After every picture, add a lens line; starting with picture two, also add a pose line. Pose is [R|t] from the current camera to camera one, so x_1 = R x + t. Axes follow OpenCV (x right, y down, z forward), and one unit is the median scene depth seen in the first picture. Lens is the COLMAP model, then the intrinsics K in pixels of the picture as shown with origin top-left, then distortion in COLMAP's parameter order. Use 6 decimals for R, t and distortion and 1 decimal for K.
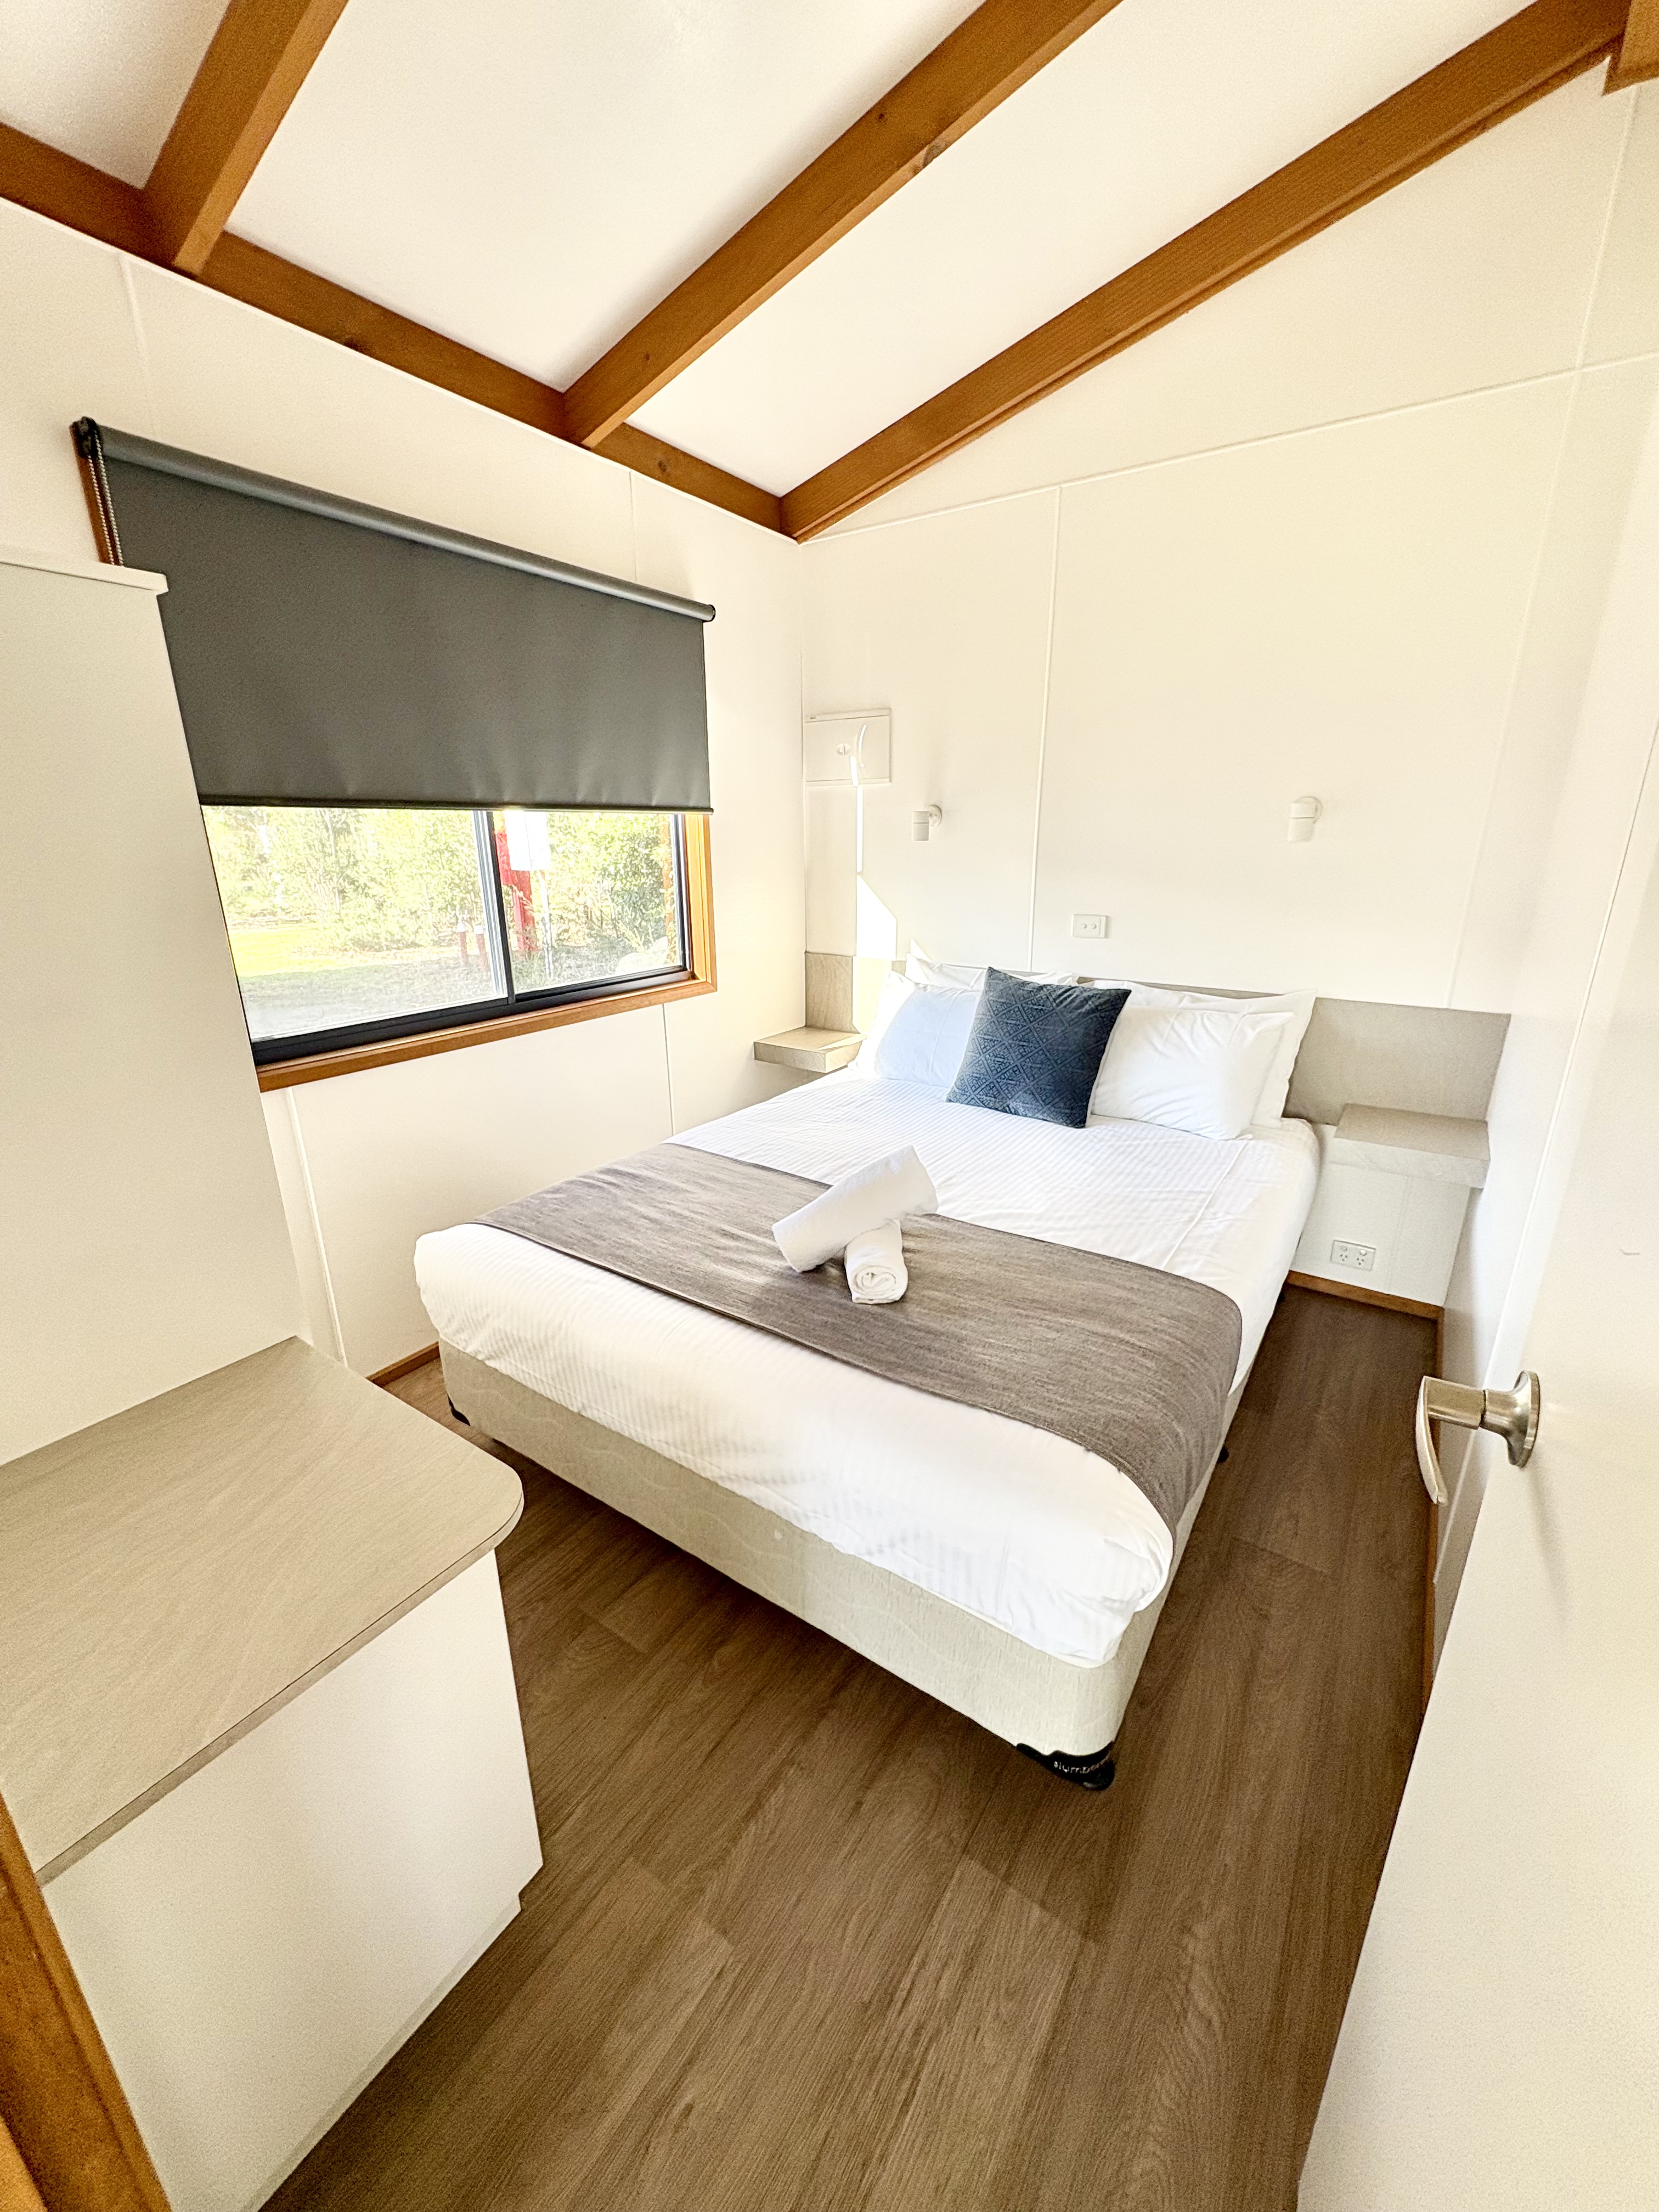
lens RADIAL K [[879.2, 0, 834.1], [0, 879.2, 1108.8], [0, 0, 1]] dist [-0.002998, 0.001267]
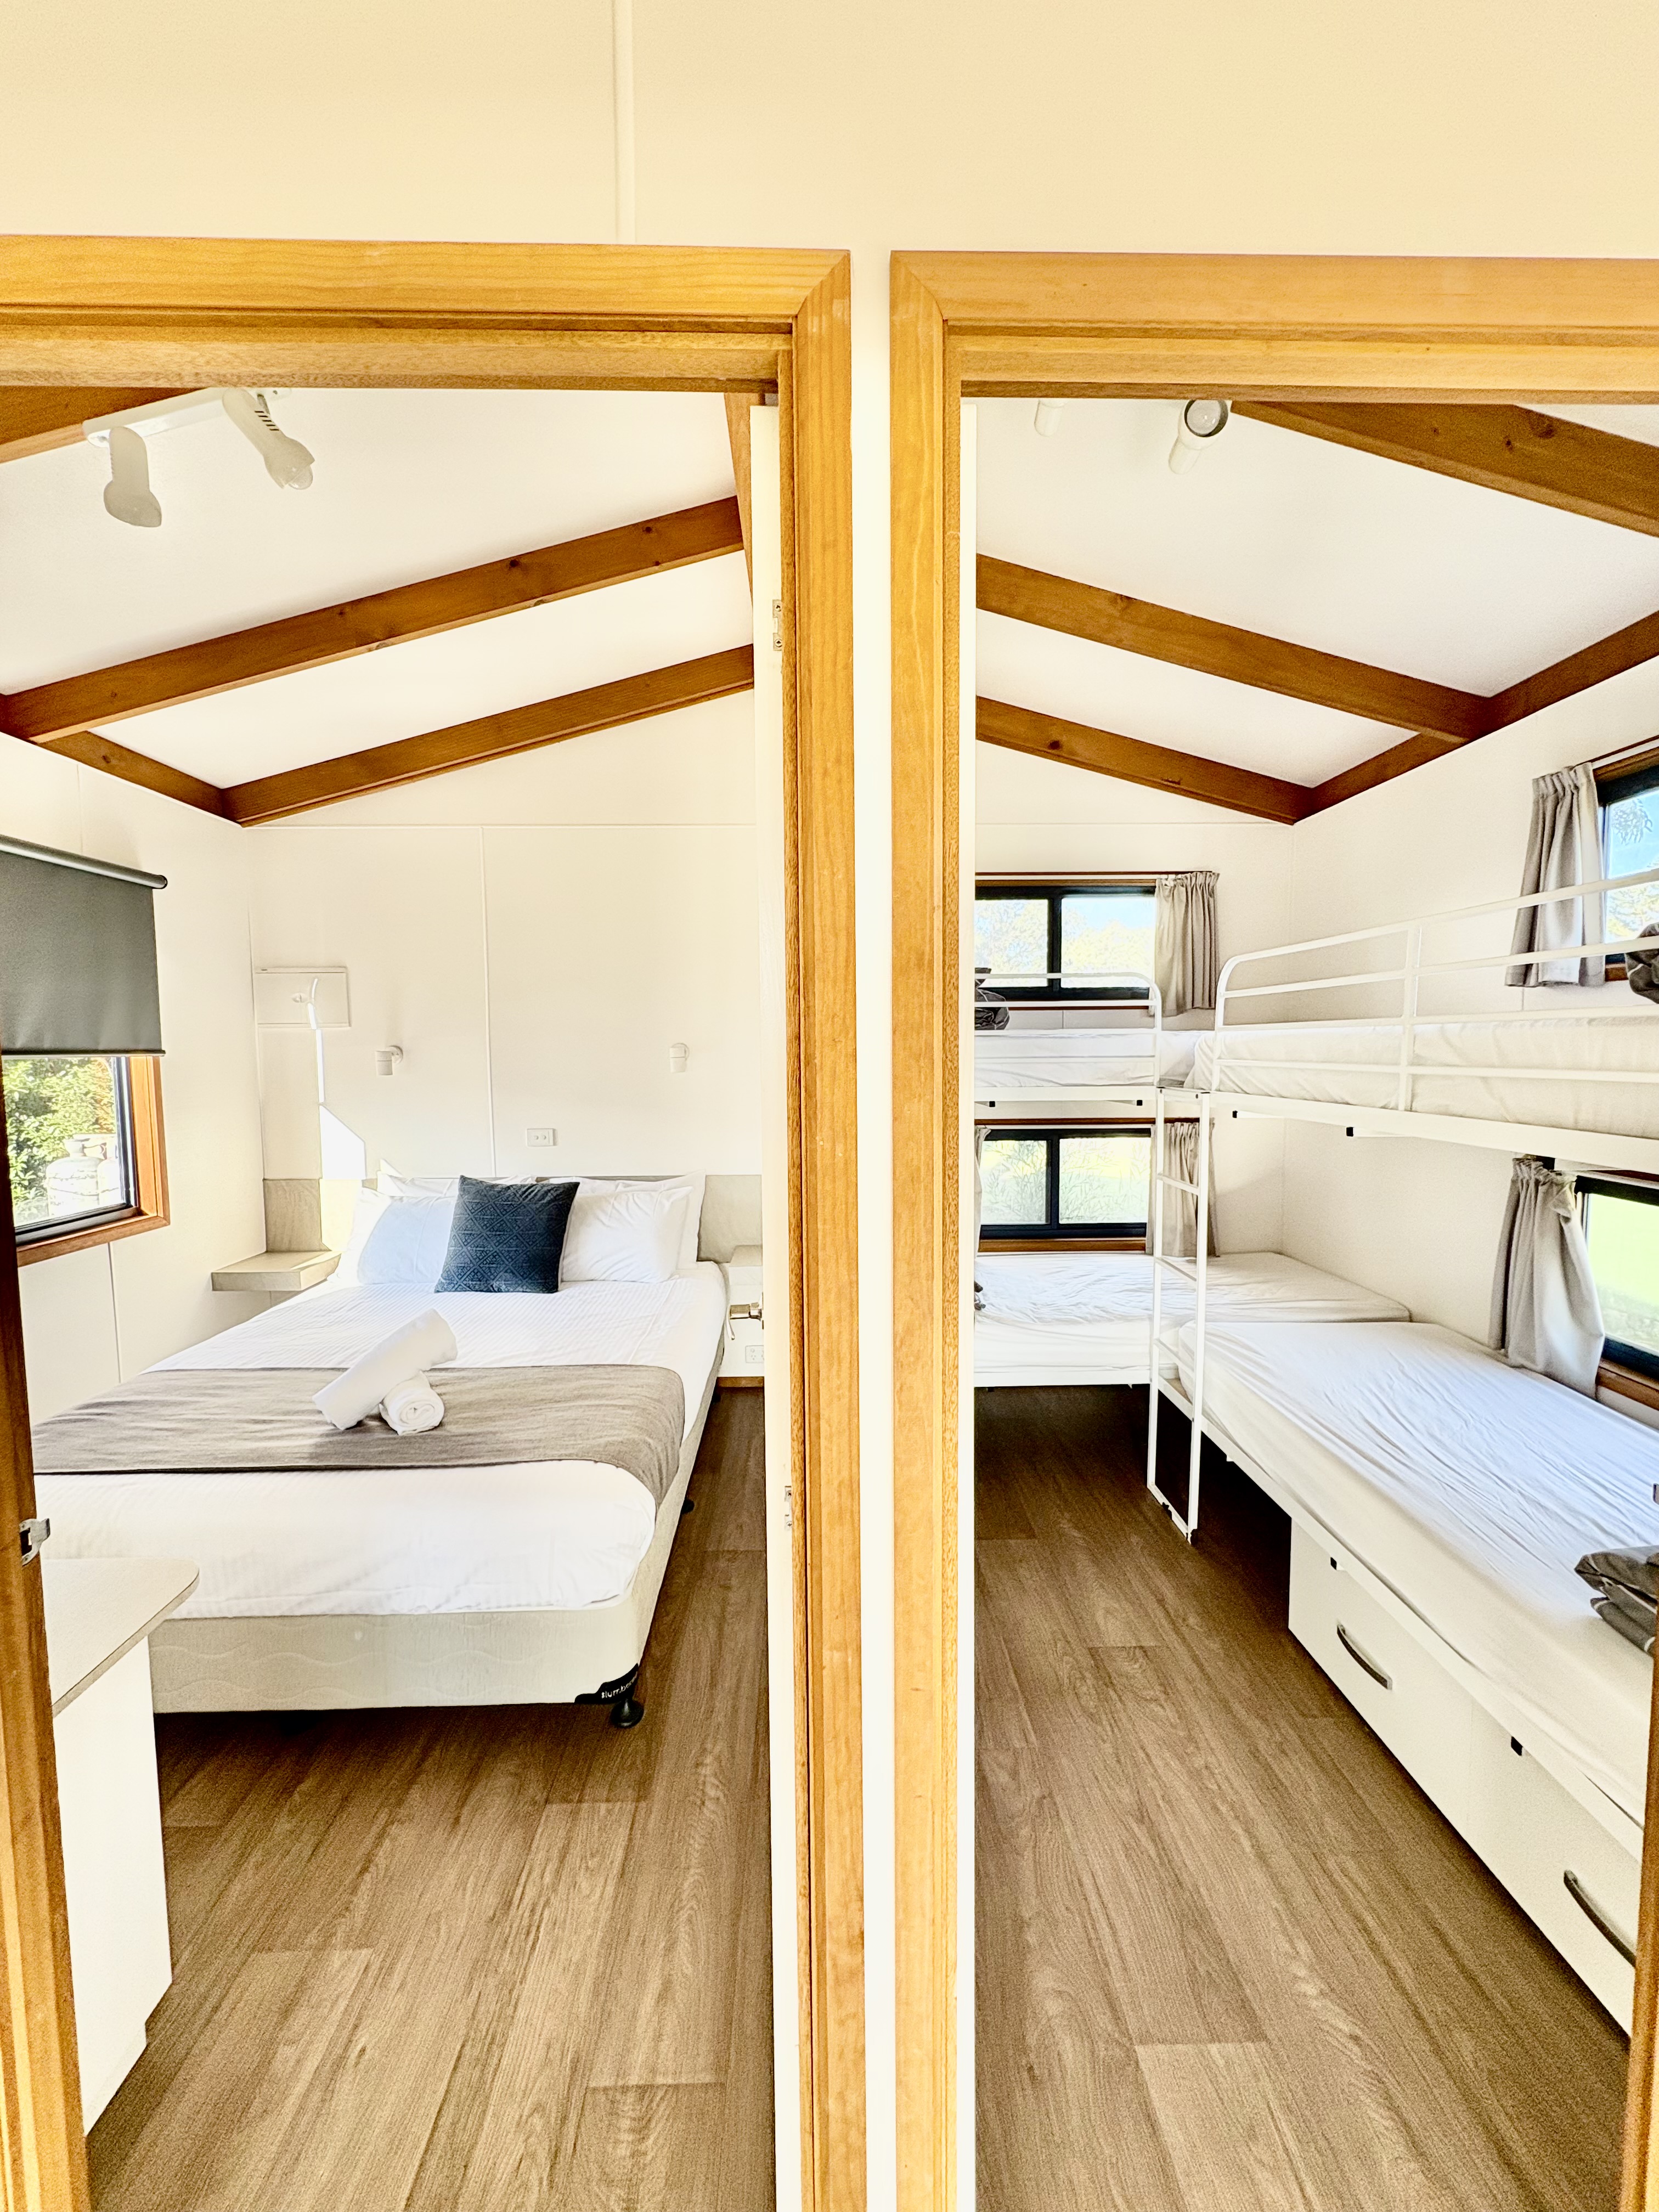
lens RADIAL K [[879.2, 0, 832.3], [0, 879.2, 1107.8], [0, 0, 1]] dist [-0.002998, 0.001267]
pose [[0.814249, -0.043274, 0.578901, -0.159793], [0.179634, 0.967056, -0.180375, 0.089985], [-0.552024, 0.250860, 0.795197, -0.410013]]
